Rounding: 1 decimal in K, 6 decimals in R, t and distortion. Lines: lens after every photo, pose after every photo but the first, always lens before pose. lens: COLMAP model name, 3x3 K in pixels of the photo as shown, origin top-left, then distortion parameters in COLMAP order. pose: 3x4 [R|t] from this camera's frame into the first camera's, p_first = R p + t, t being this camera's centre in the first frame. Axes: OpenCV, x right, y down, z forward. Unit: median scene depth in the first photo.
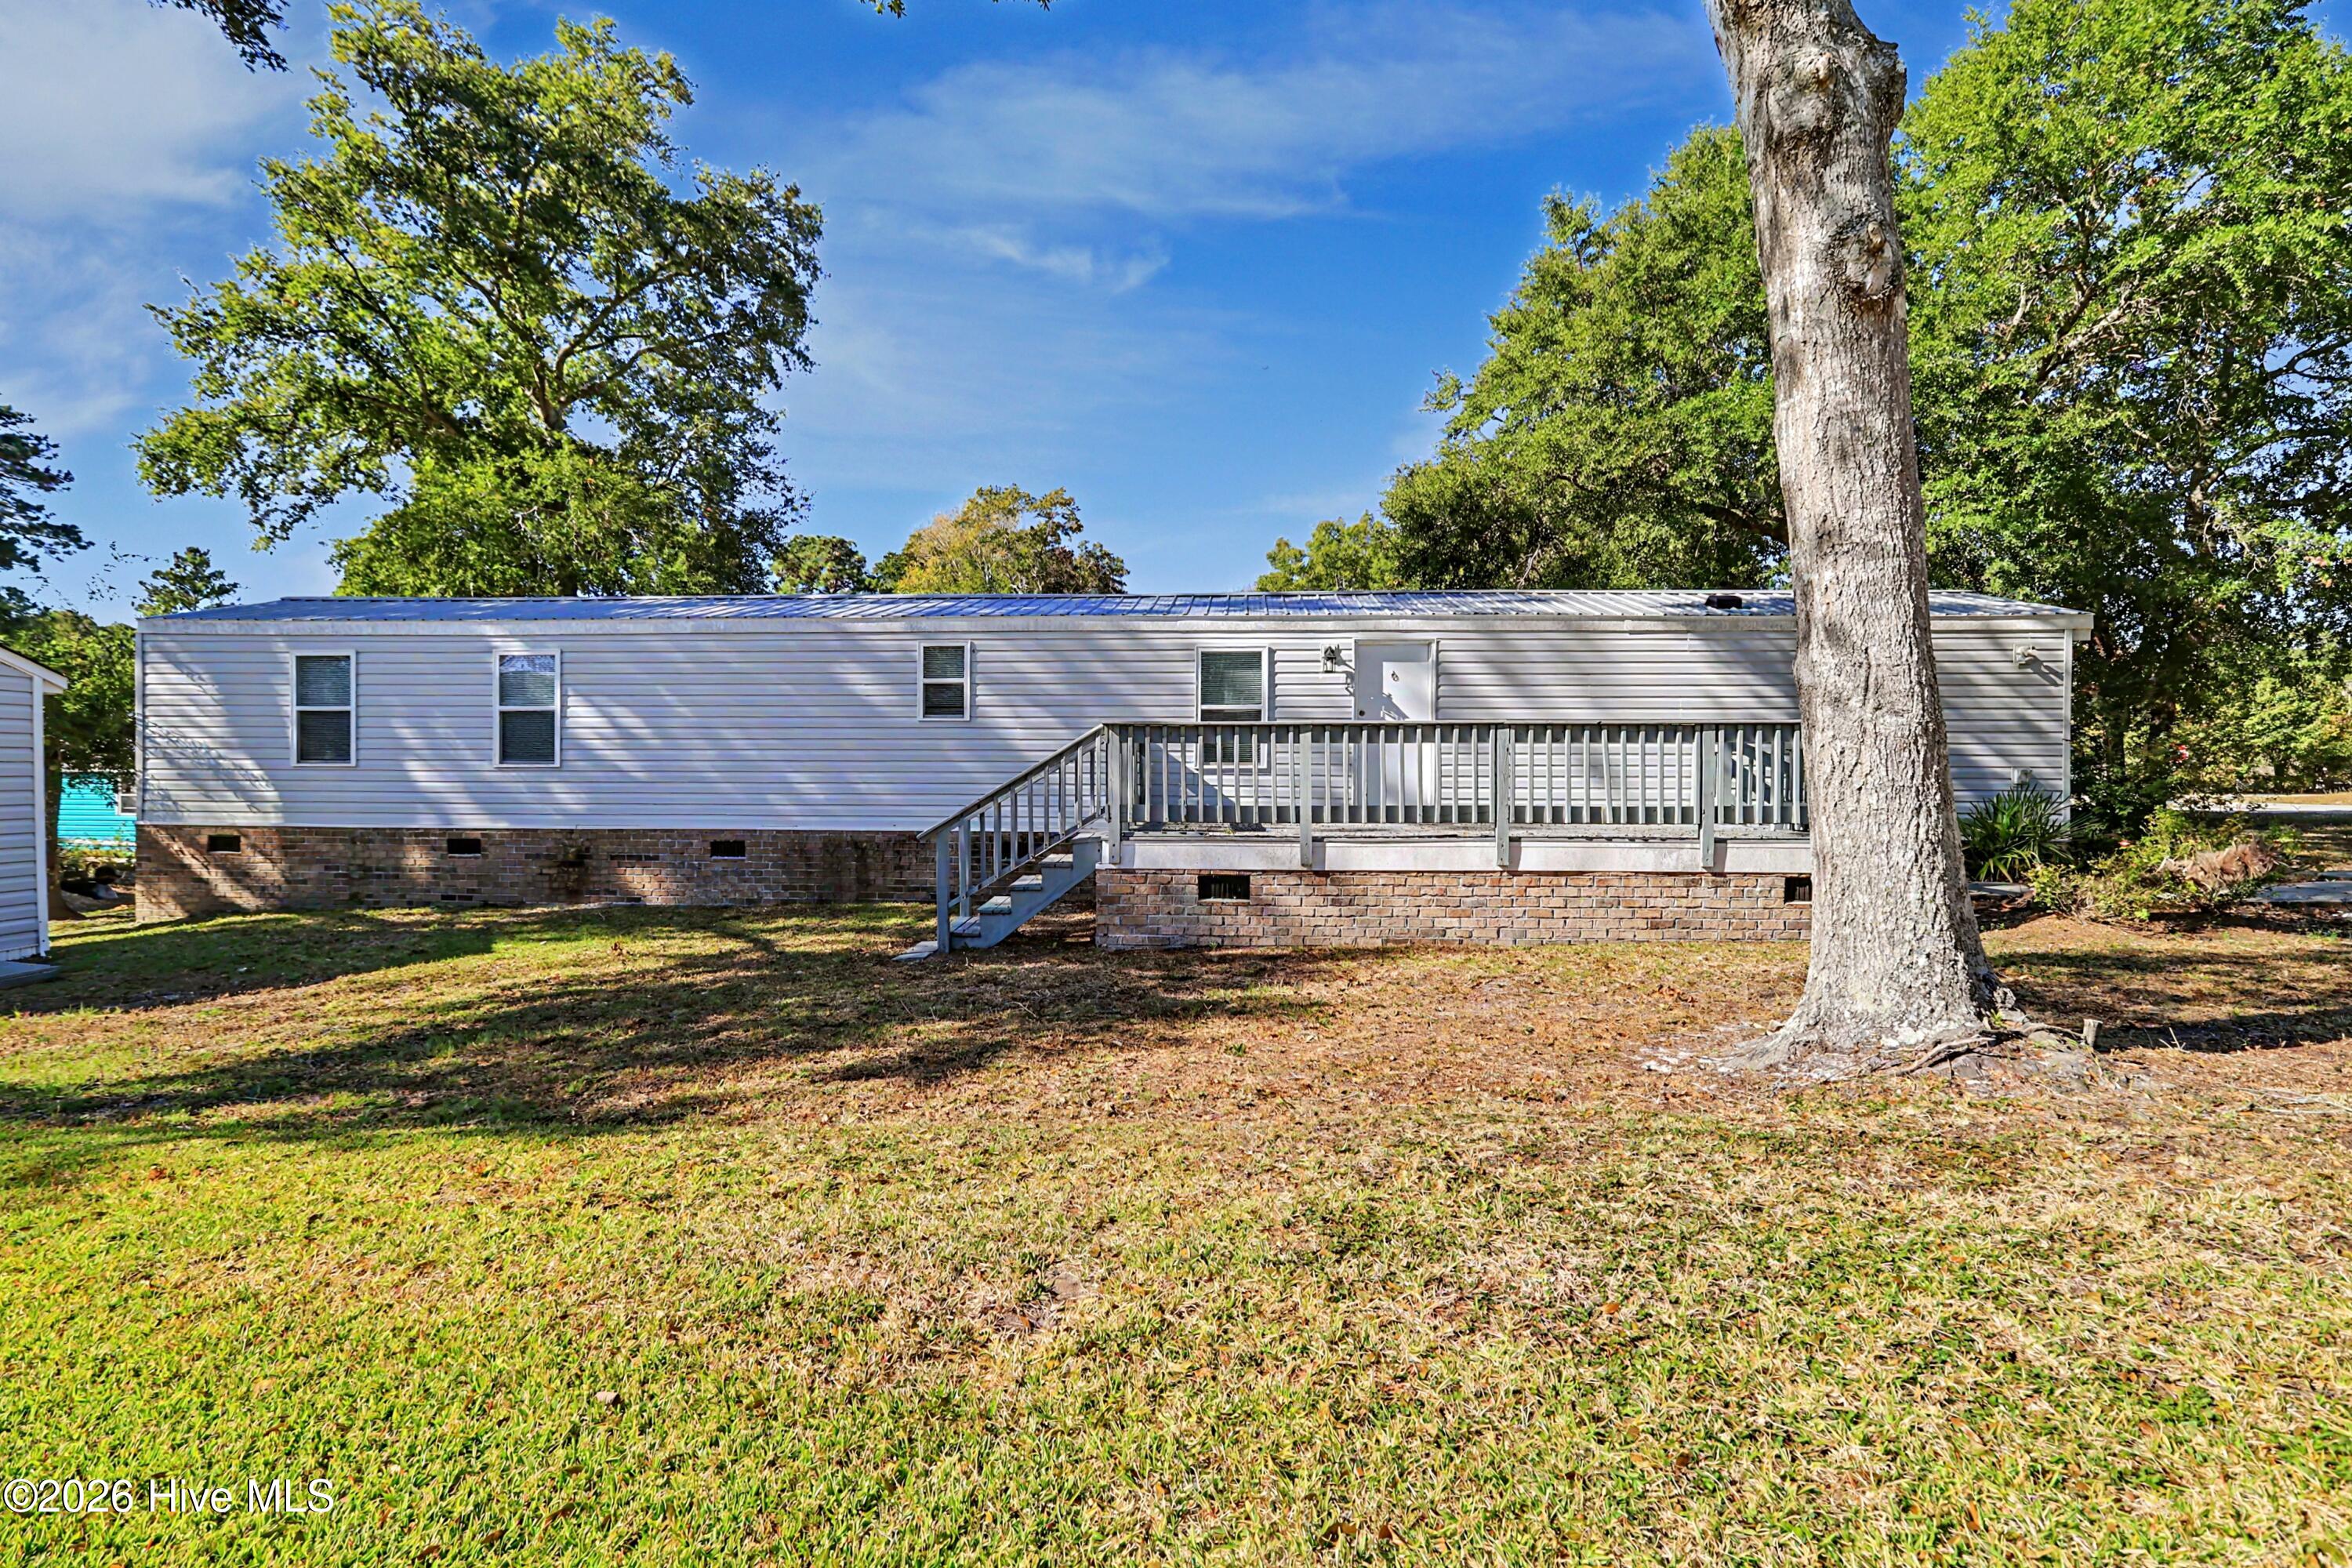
lens RADIAL K [[1130.5, 0, 1166.6], [0, 1130.5, 779.3], [0, 0, 1]] dist [-0.005601, -0.000576]
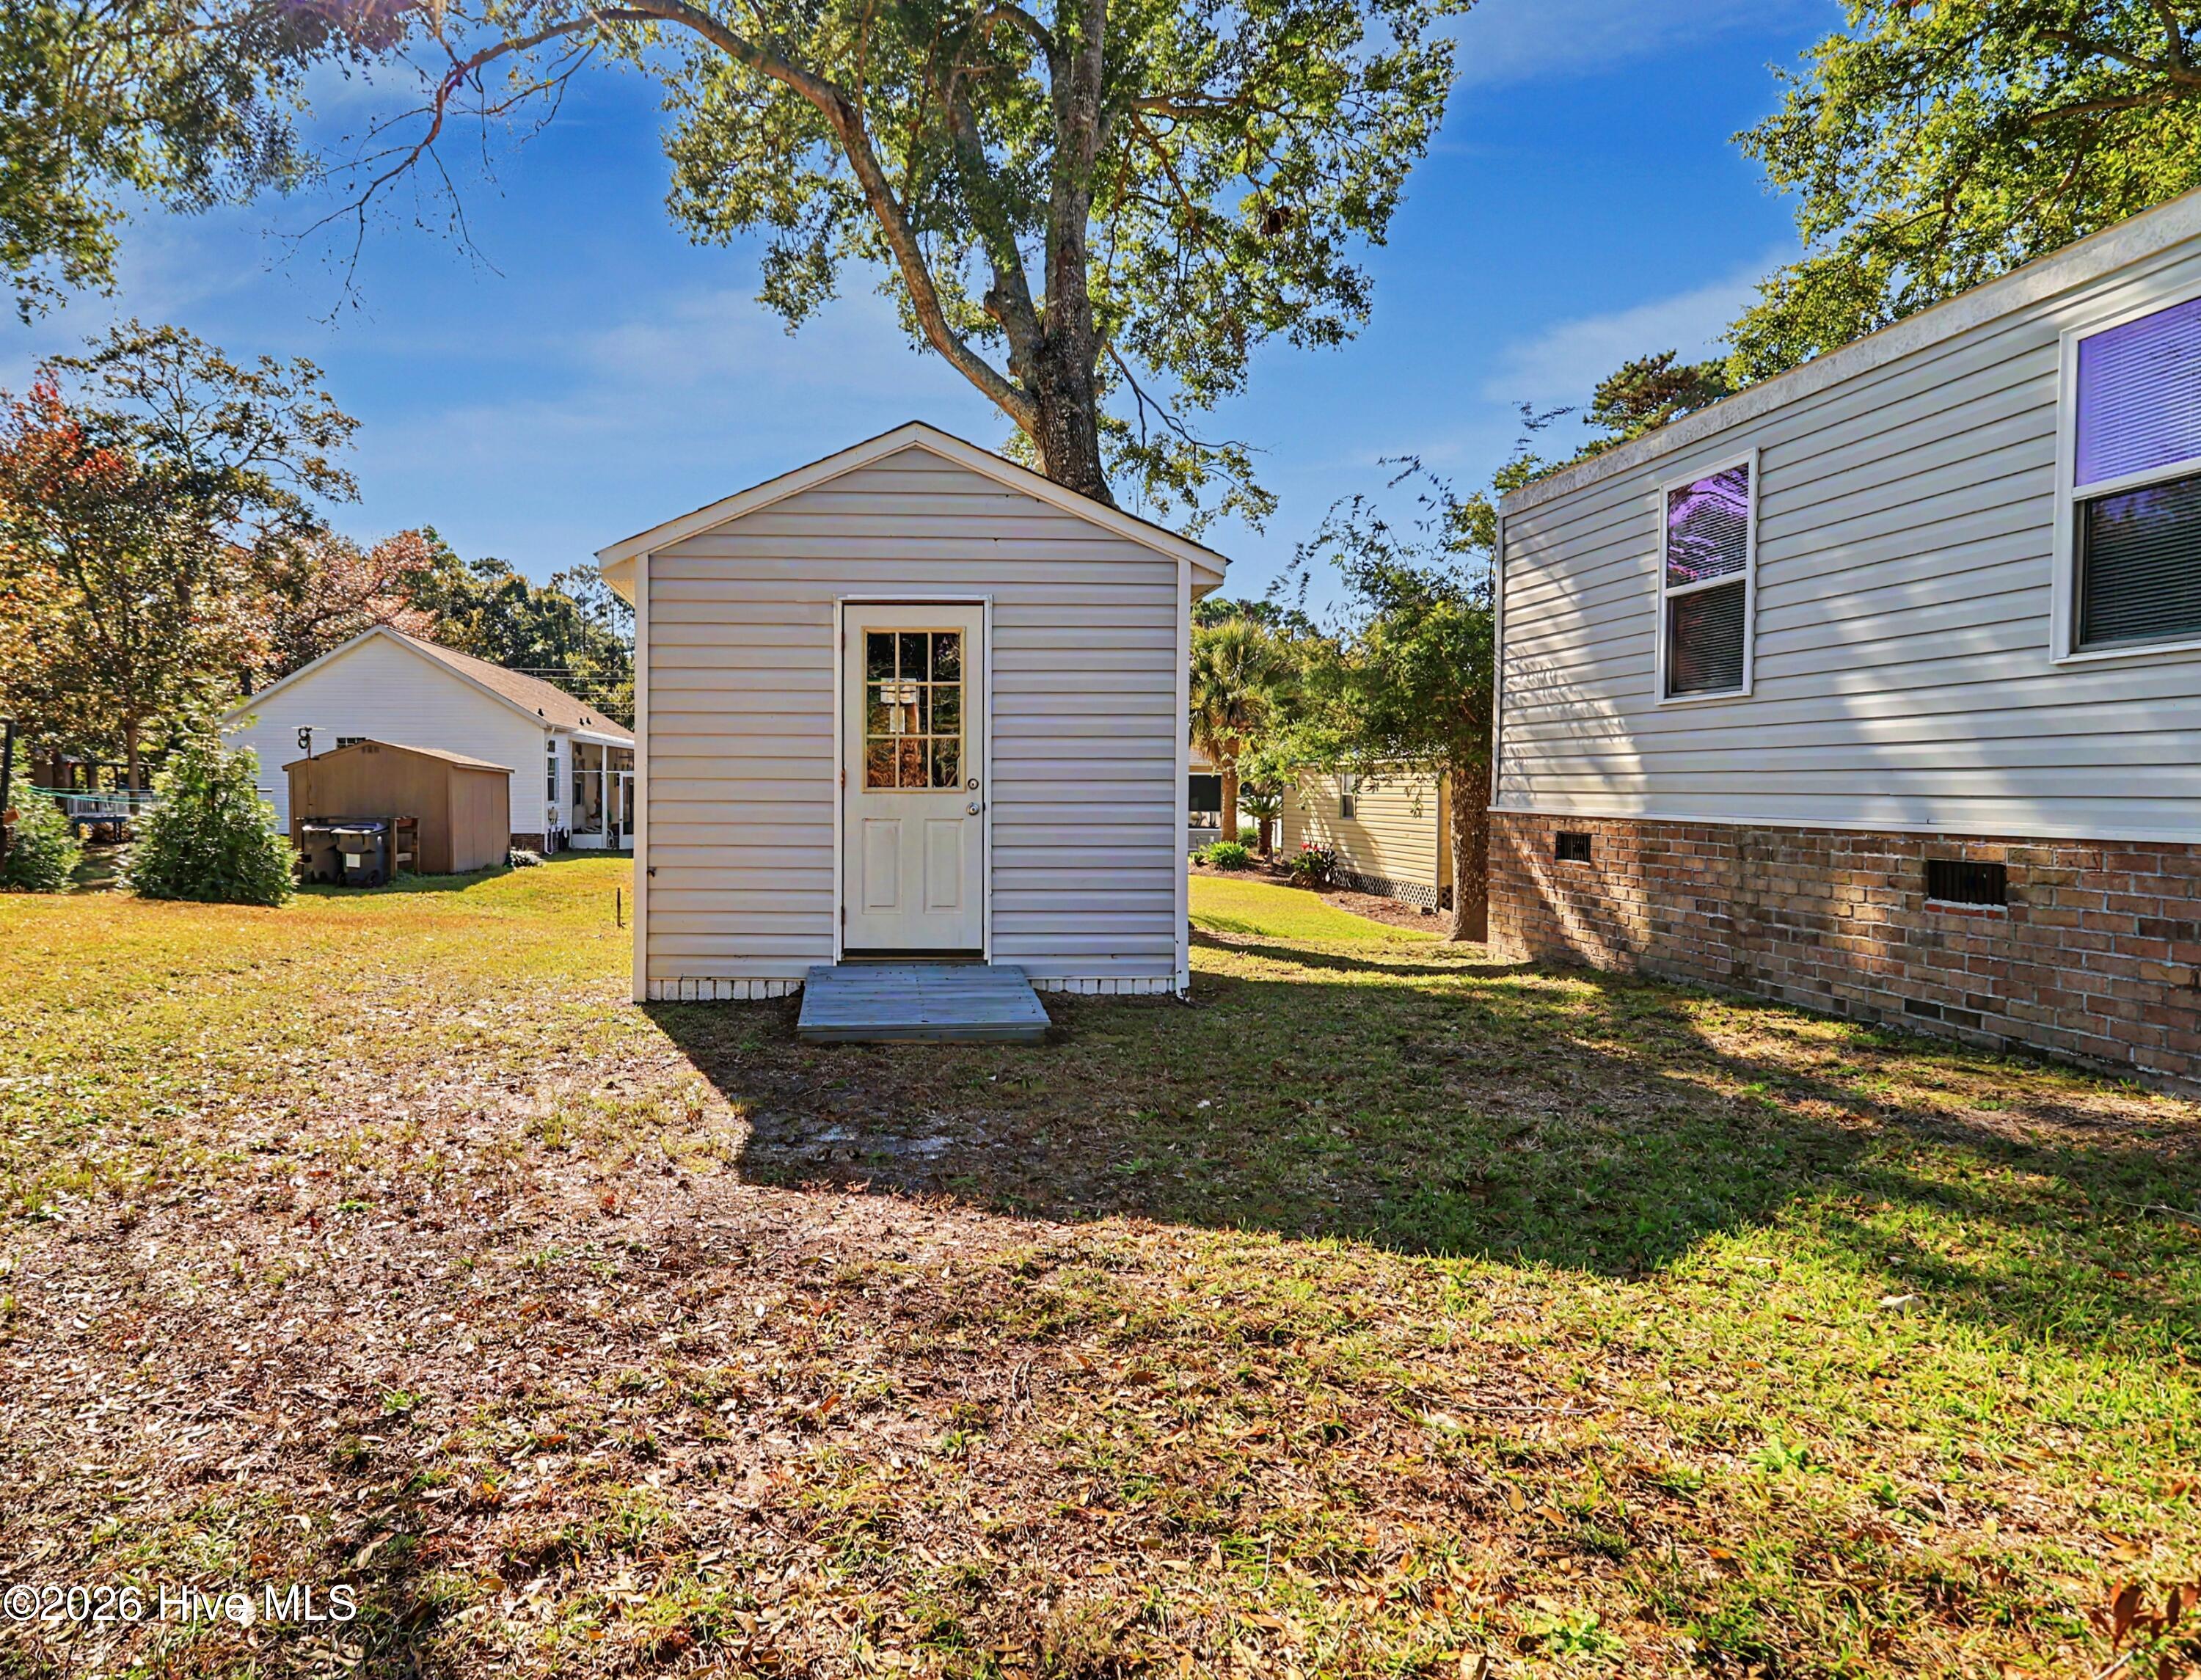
lens RADIAL K [[1219.5, 0, 917.7], [0, 1219.5, 800.2], [0, 0, 1]] dist [0.003259, -0.002361]
pose [[0.110245, 0.007435, -0.993877, -0.250431], [-0.017097, 0.999838, 0.005583, 0.034906], [0.993757, 0.016377, 0.110354, 0.595944]]
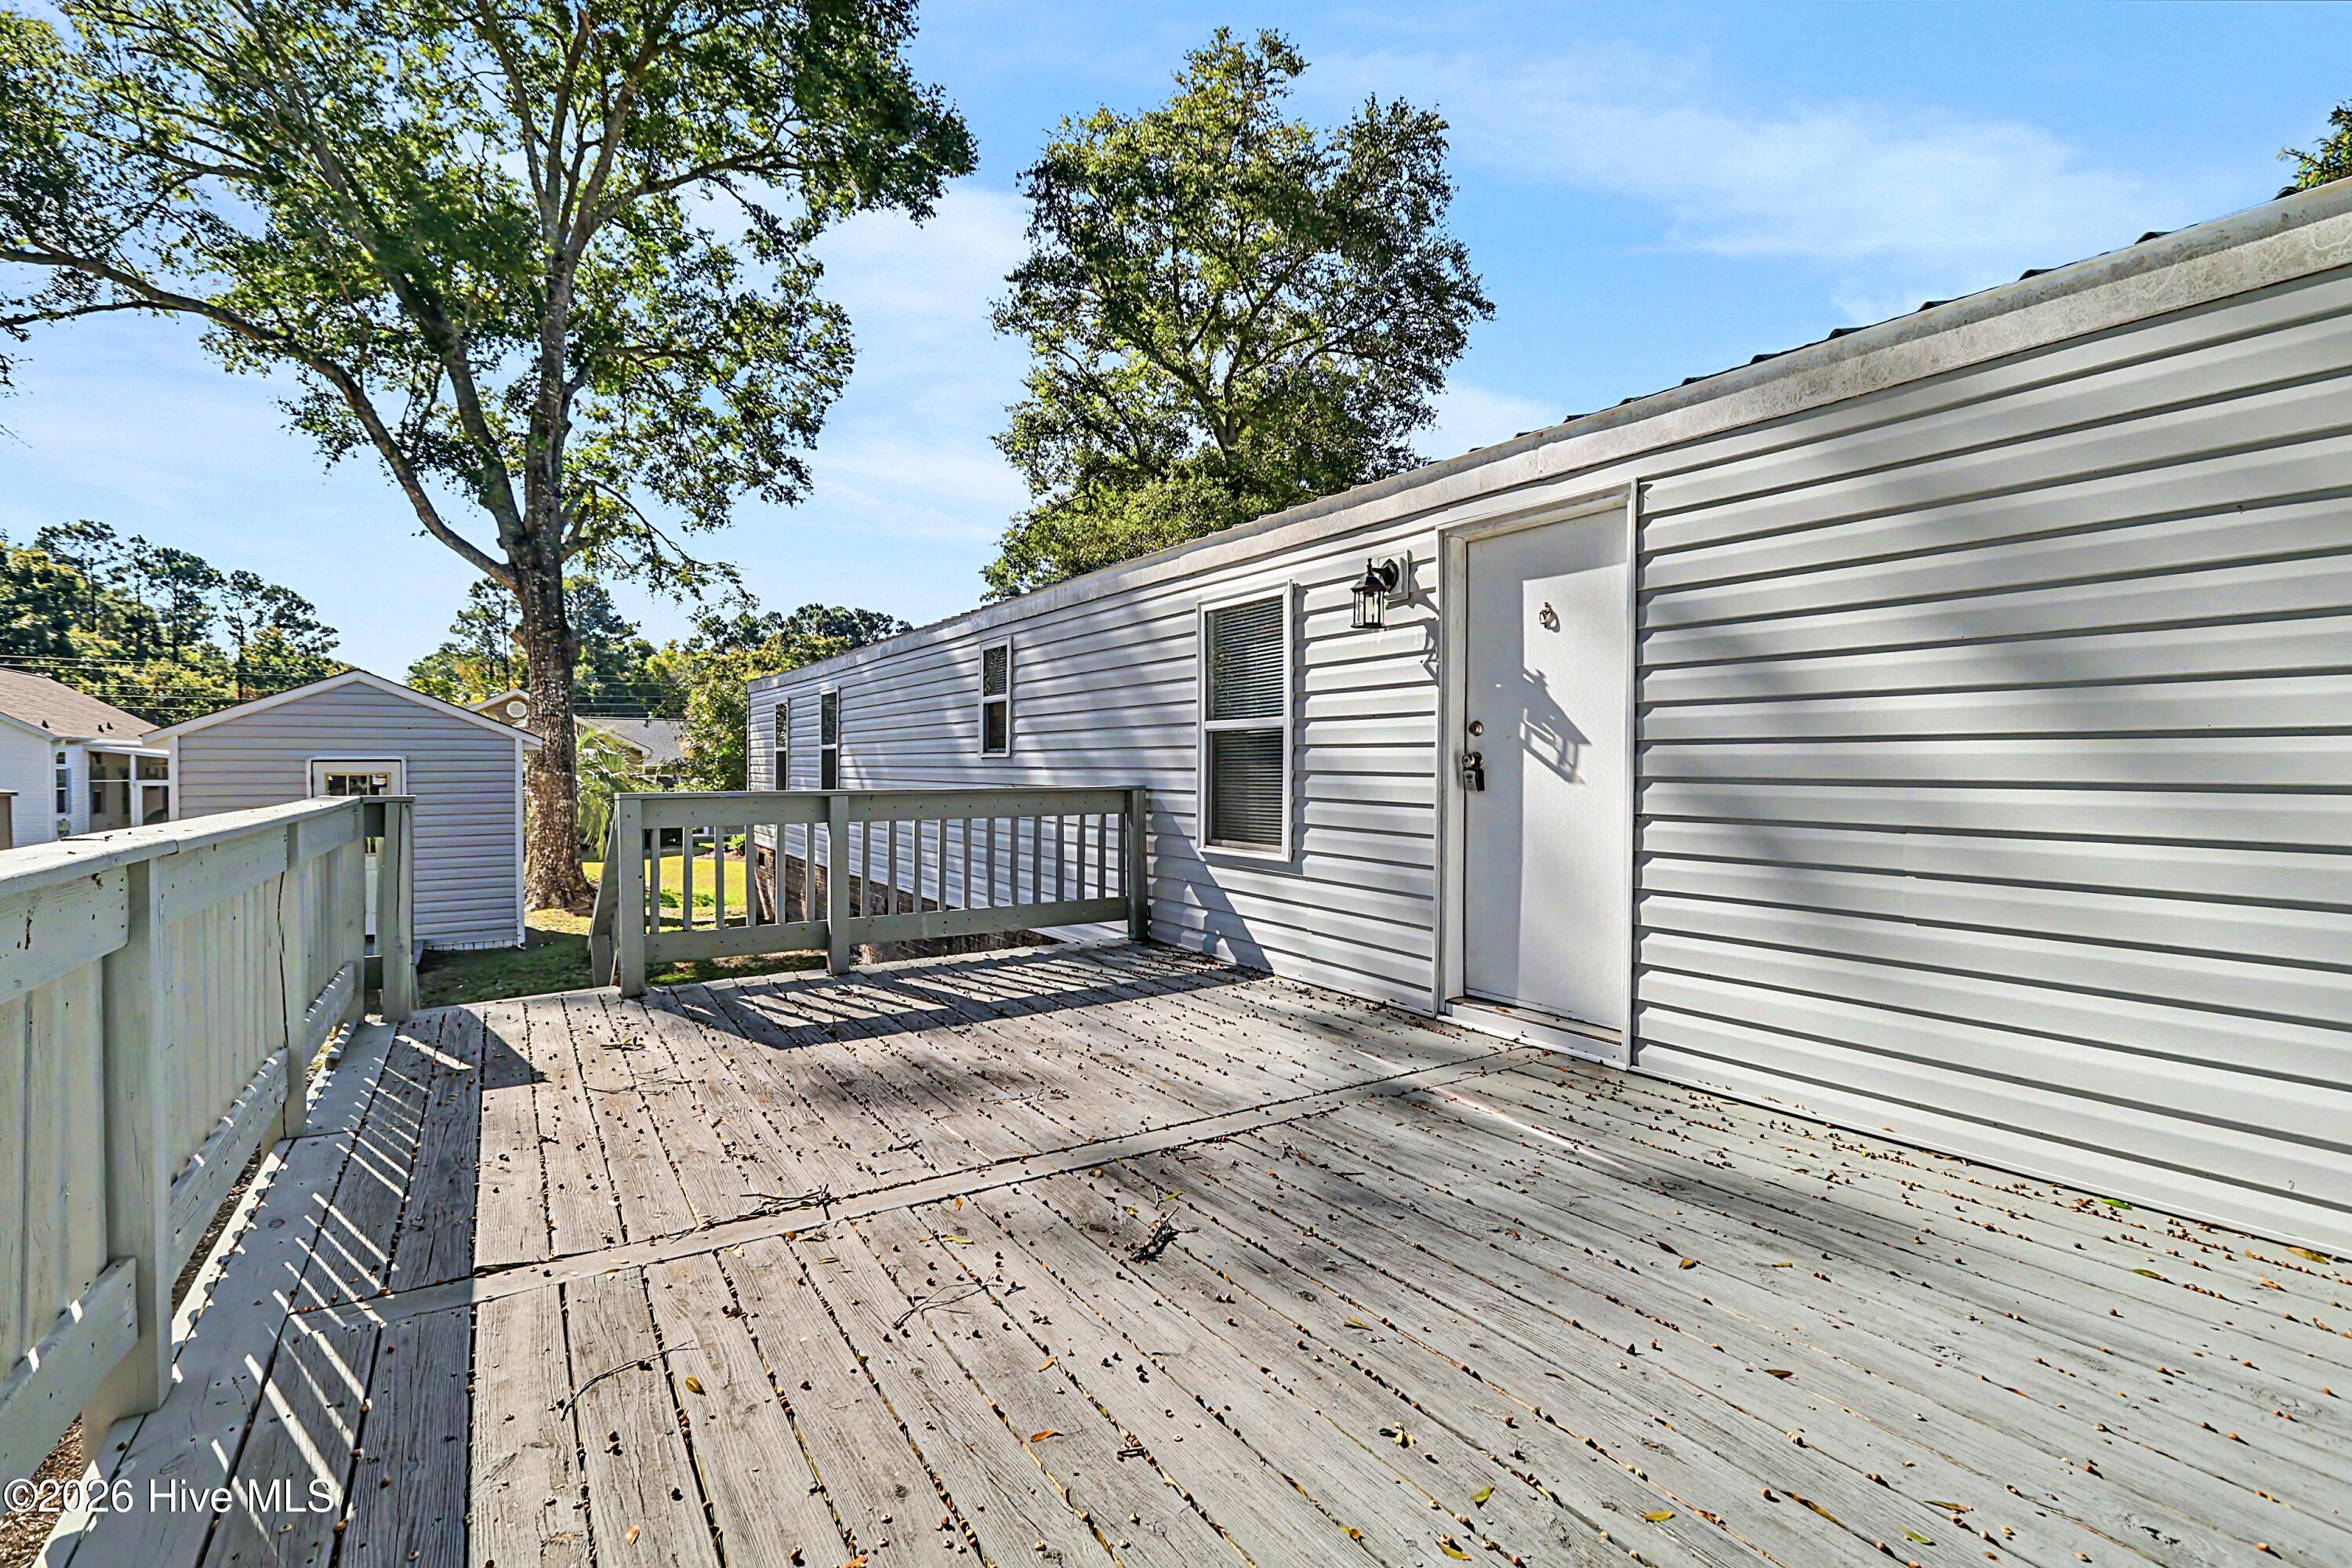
lens RADIAL K [[1069.0, 0, 1177.7], [0, 1069.0, 775.5], [0, 0, 1]] dist [-0.005164, 0.004770]
pose [[0.593748, 0.005633, -0.804631, 0.369402], [-0.006265, 0.999978, 0.002378, -0.040901], [0.804627, 0.003629, 0.593770, 0.673670]]
